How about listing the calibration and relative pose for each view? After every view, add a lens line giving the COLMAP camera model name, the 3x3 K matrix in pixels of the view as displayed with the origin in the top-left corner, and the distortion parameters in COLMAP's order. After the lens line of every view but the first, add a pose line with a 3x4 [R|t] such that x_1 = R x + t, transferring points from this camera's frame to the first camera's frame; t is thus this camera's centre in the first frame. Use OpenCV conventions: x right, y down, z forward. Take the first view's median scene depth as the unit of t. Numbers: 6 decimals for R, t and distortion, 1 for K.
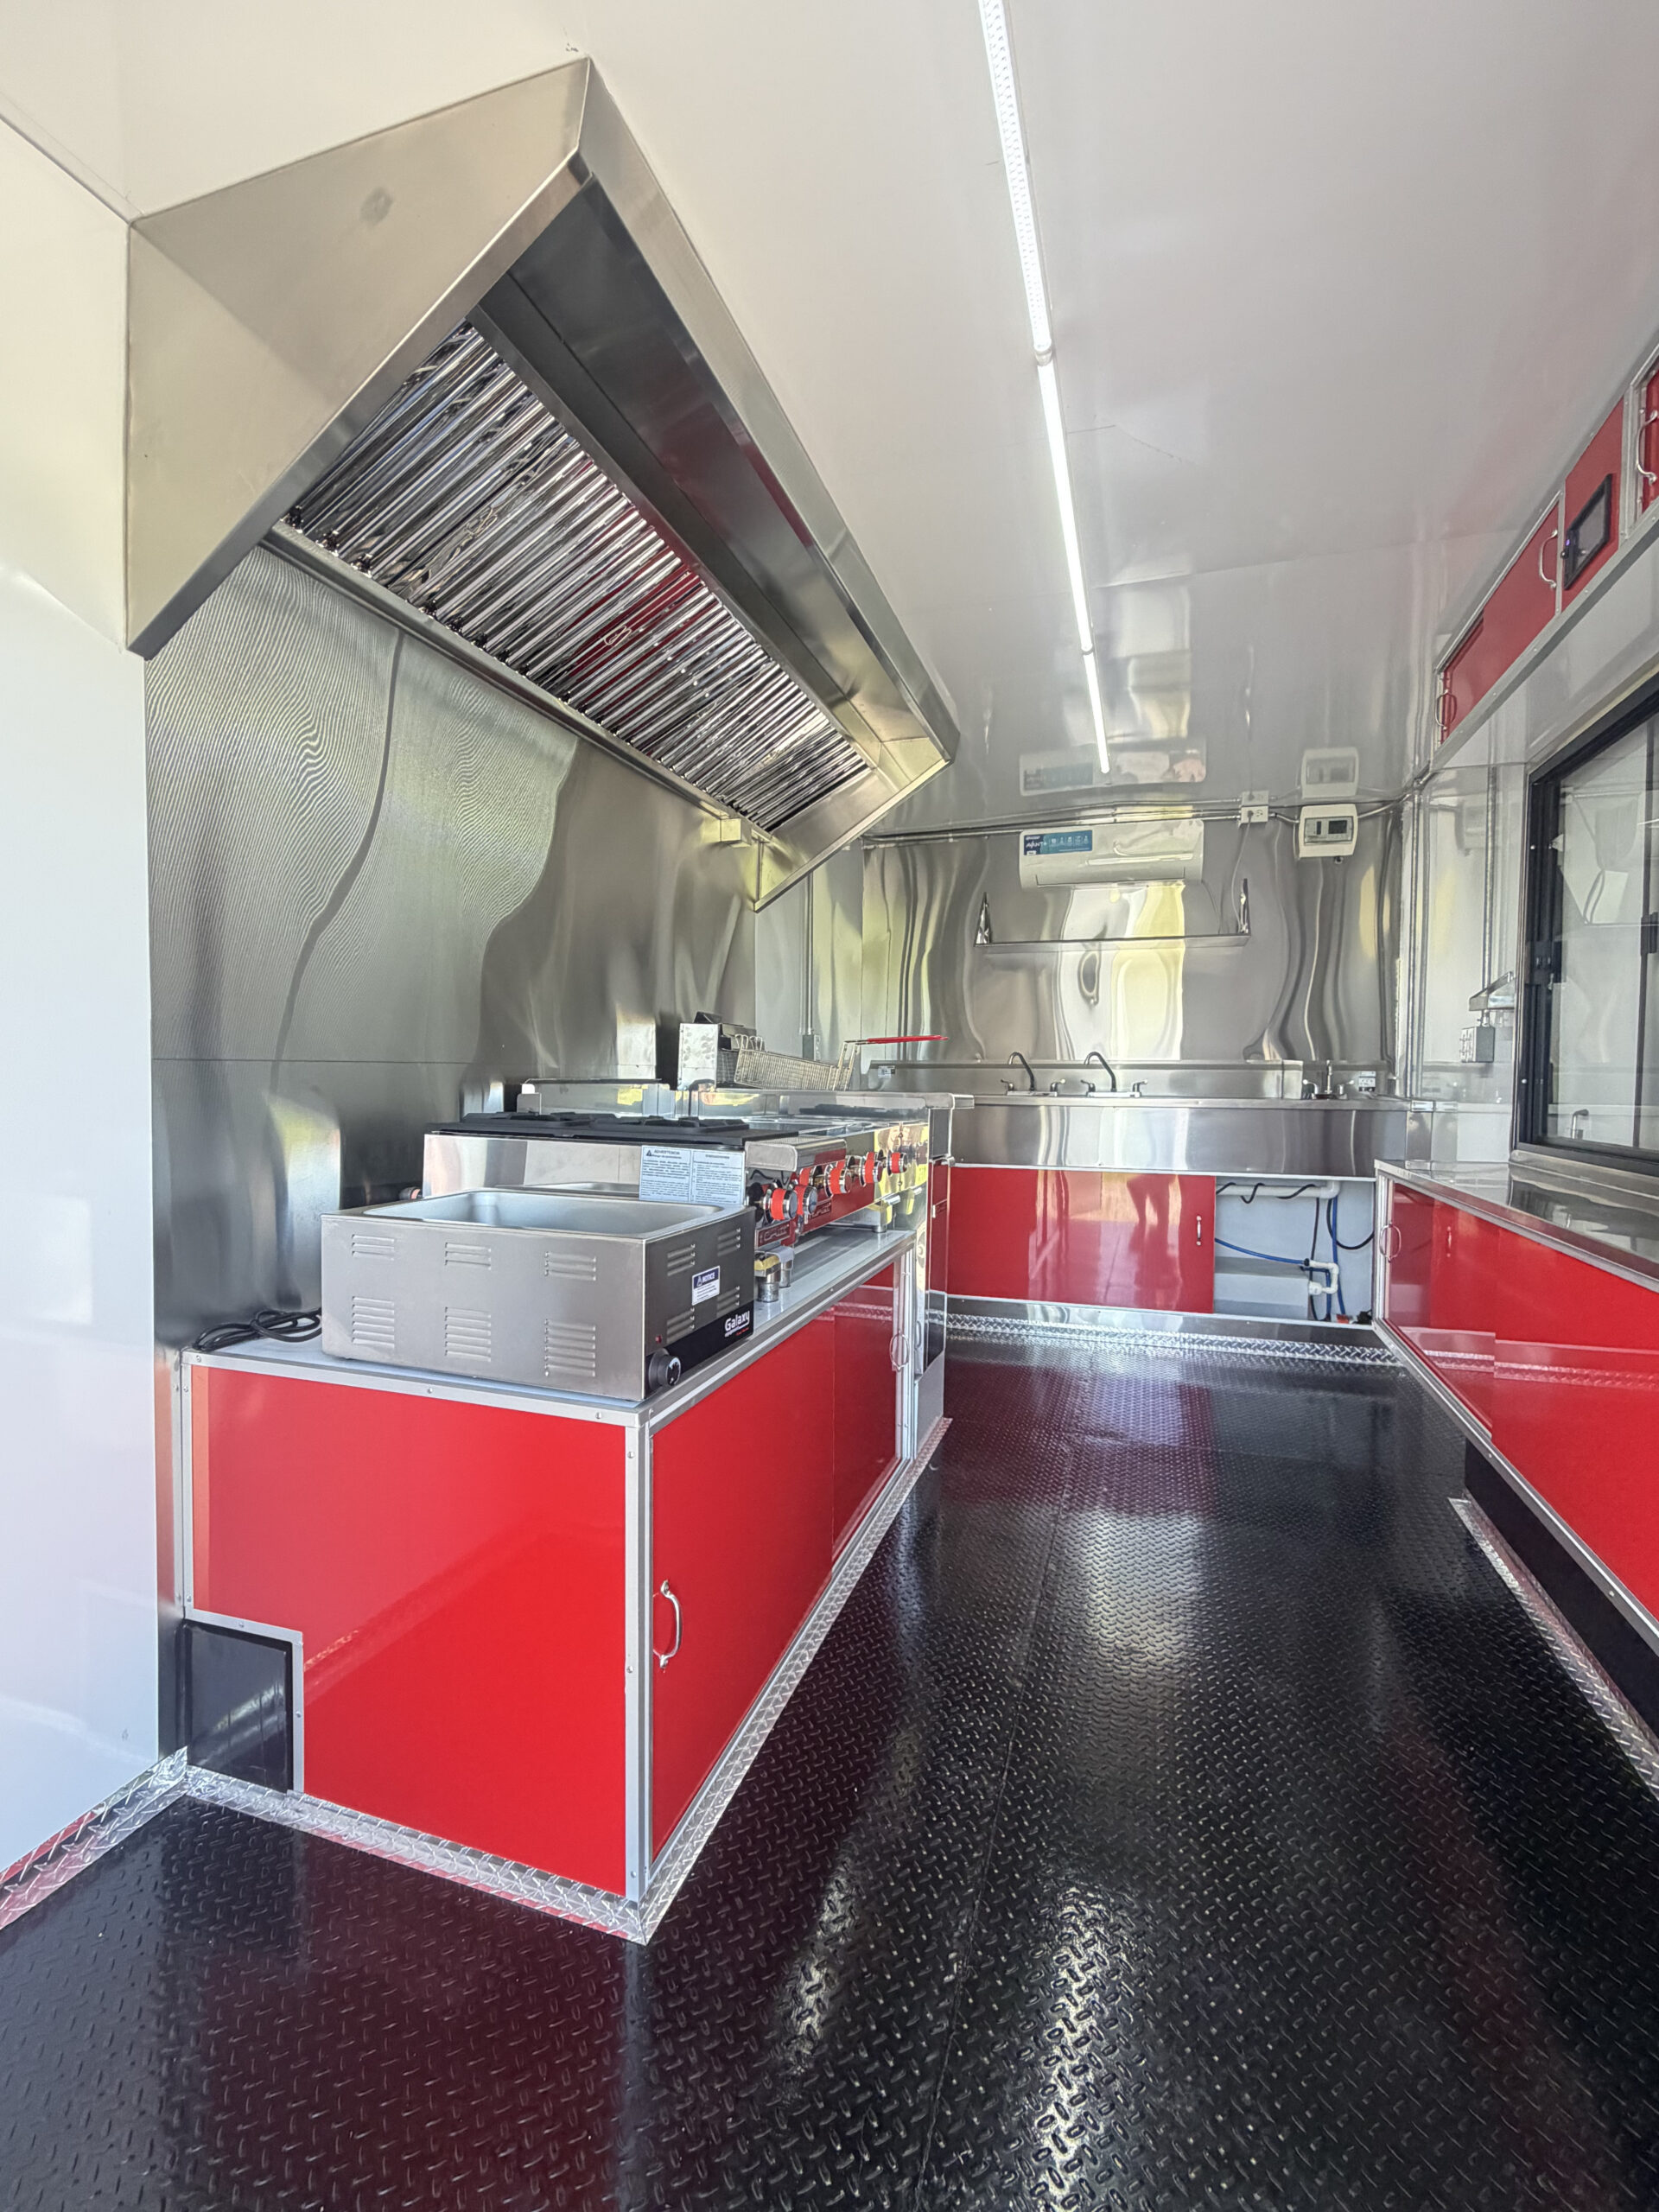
lens RADIAL K [[996.0, 0, 826.0], [0, 996.0, 1105.1], [0, 0, 1]] dist [0.000922, -0.000416]
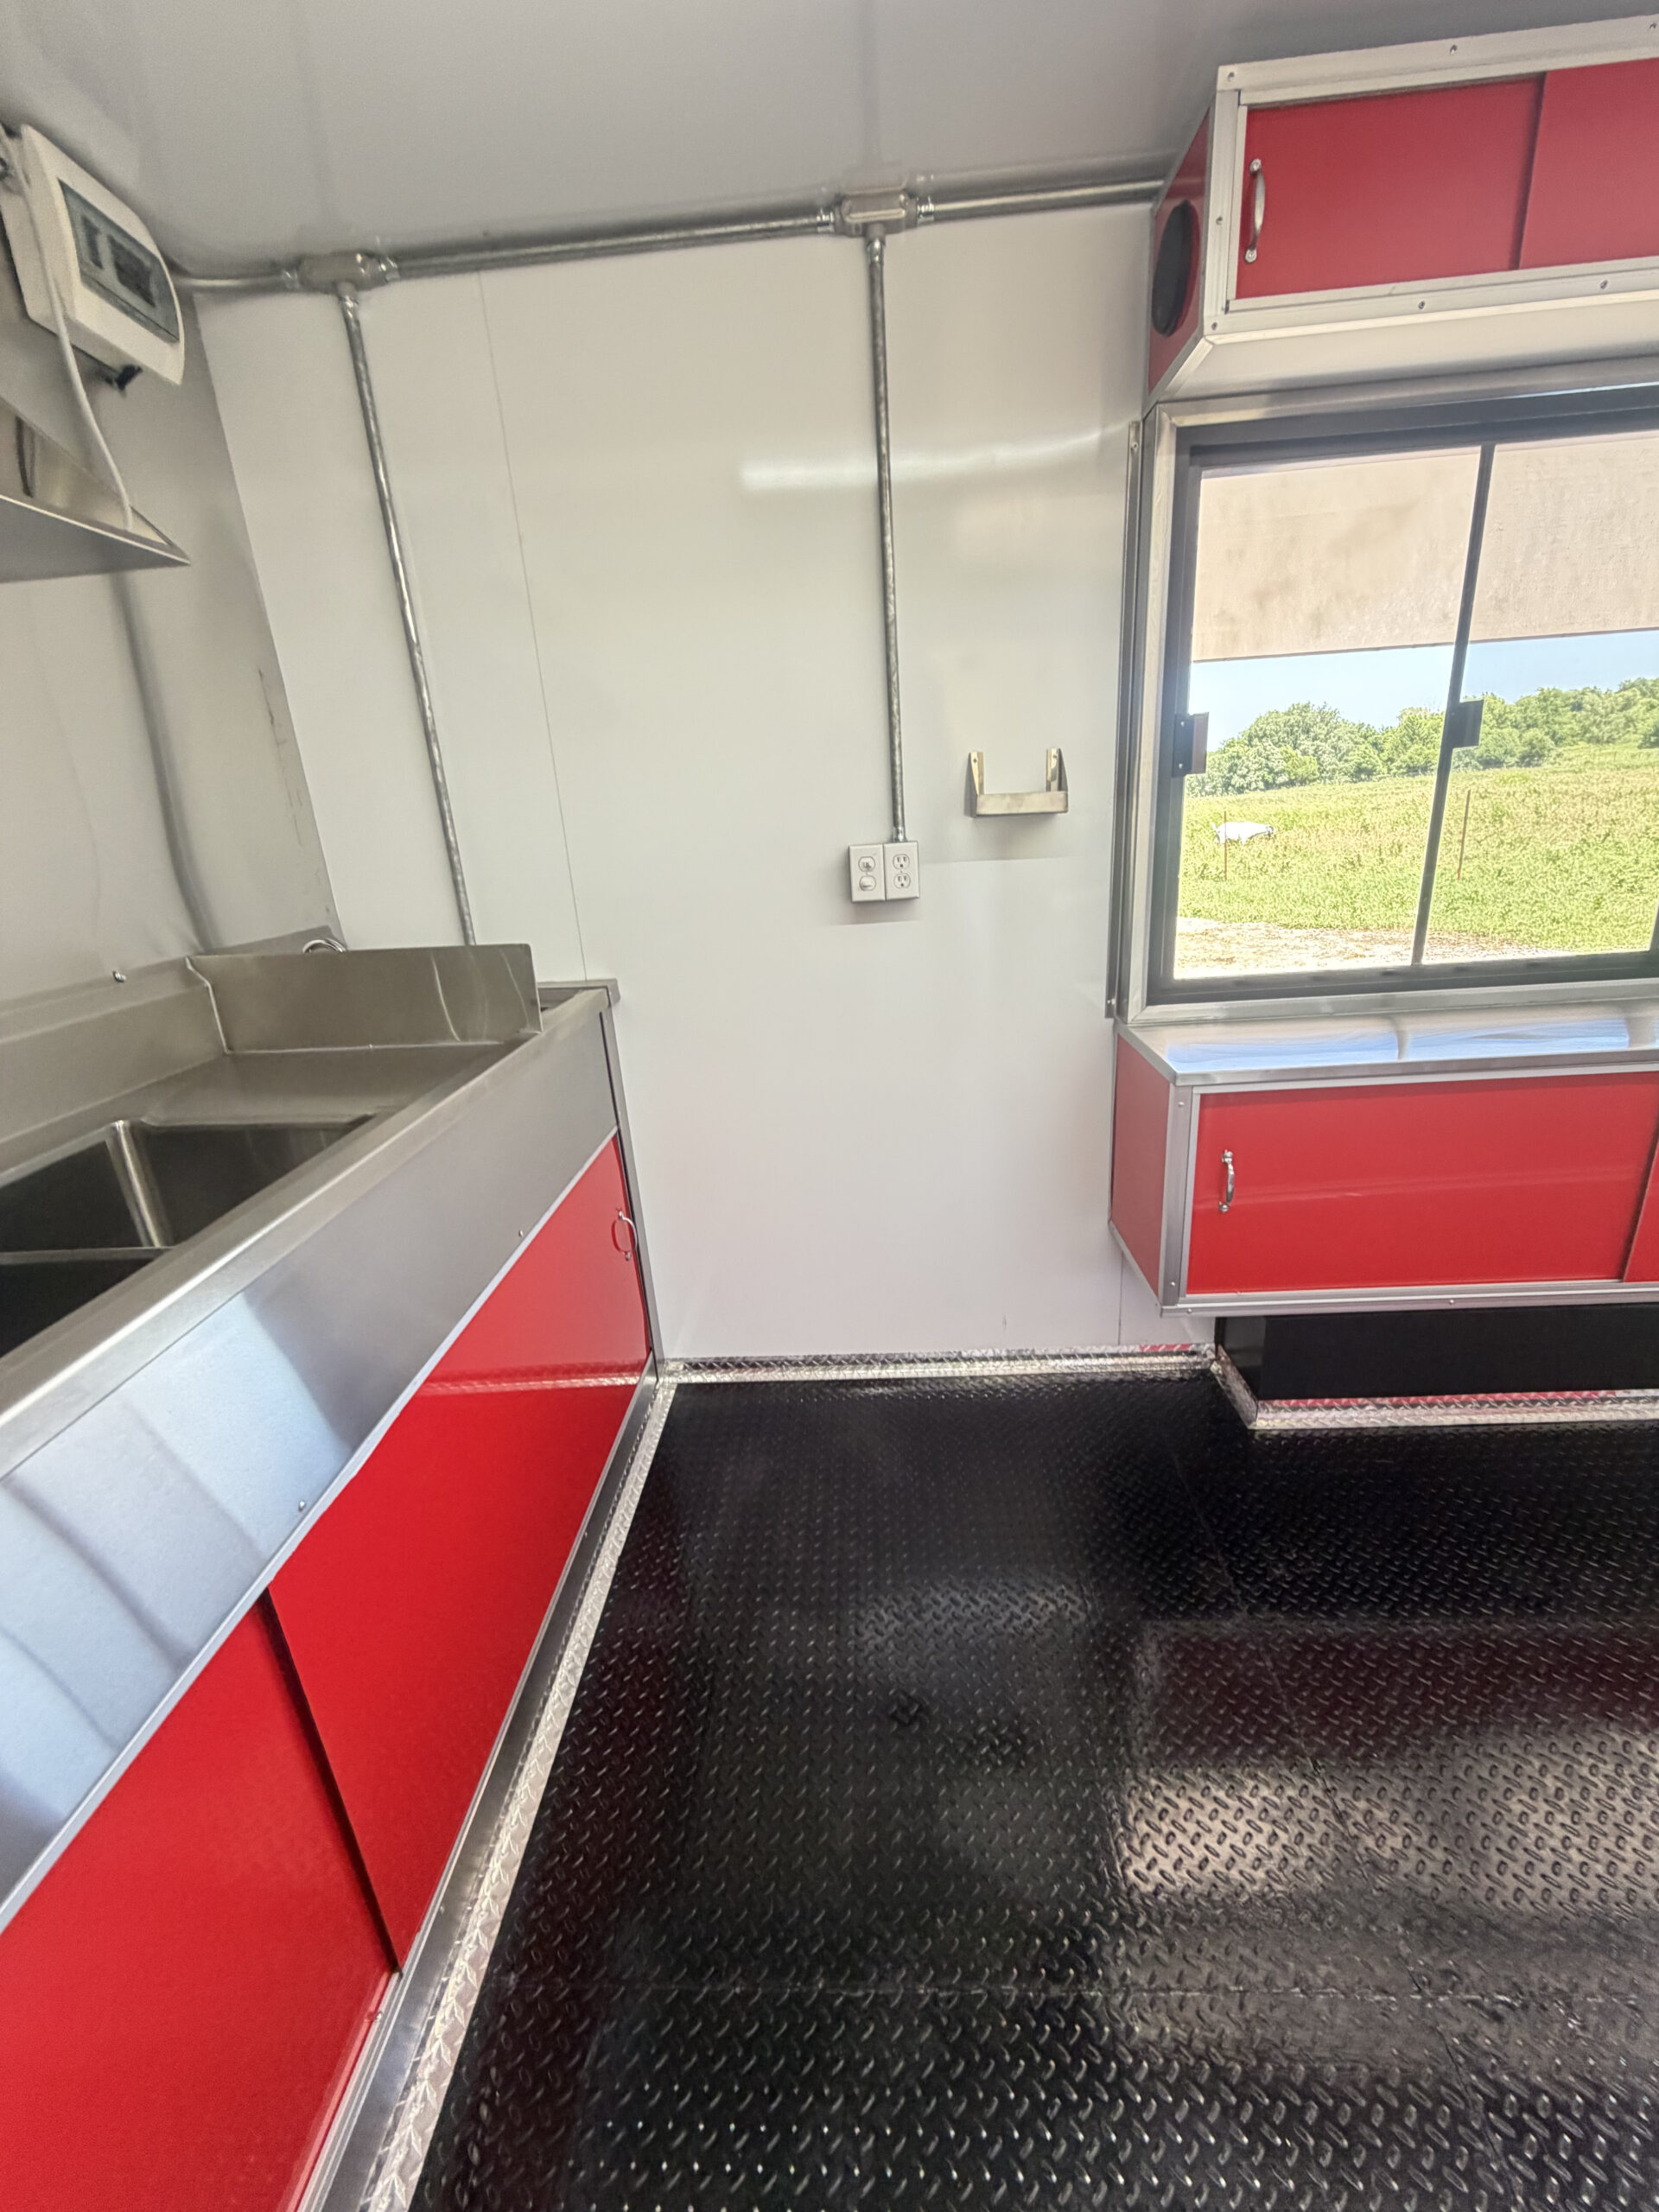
lens RADIAL K [[887.2, 0, 829.5], [0, 887.2, 1106.0], [0, 0, 1]] dist [-0.001385, -0.000274]
pose [[-0.271271, -0.299540, 0.914706, 0.088197], [0.094715, 0.937421, 0.335068, -0.103450], [-0.957831, 0.177531, -0.225925, 1.083380]]
